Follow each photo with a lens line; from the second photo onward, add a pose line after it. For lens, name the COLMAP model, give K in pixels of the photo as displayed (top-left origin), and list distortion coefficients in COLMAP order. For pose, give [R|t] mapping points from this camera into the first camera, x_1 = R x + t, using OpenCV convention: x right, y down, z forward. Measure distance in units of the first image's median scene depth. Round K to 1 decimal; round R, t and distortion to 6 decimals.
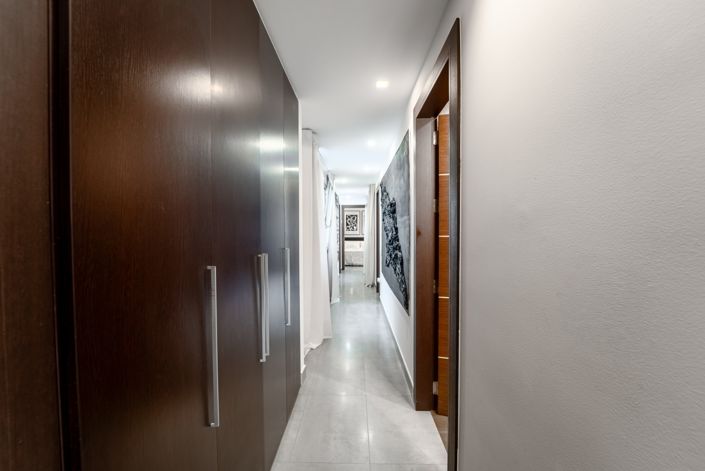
lens RADIAL K [[297.3, 0, 352.4], [0, 297.3, 235.6], [0, 0, 1]] dist [-0.018855, -0.001426]
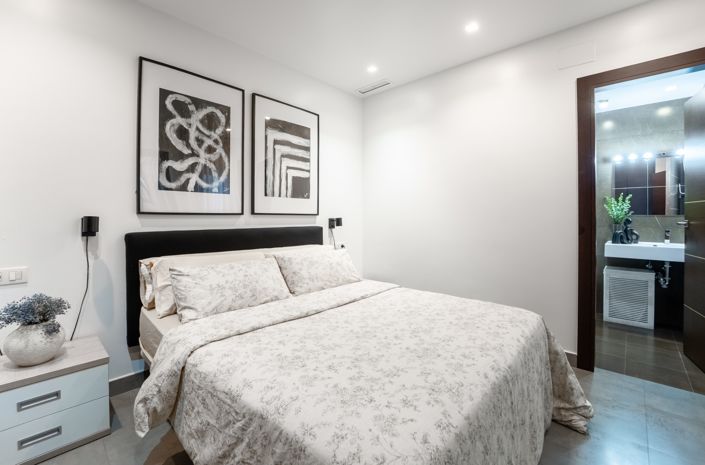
lens RADIAL K [[307.1, 0, 373.8], [0, 307.1, 214.2], [0, 0, 1]] dist [0.001323, -0.000481]
pose [[0.645205, 0.006896, 0.763978, -0.071435], [0.008294, 0.999837, -0.016030, 0.000162], [-0.763964, 0.016679, 0.645043, 0.808931]]
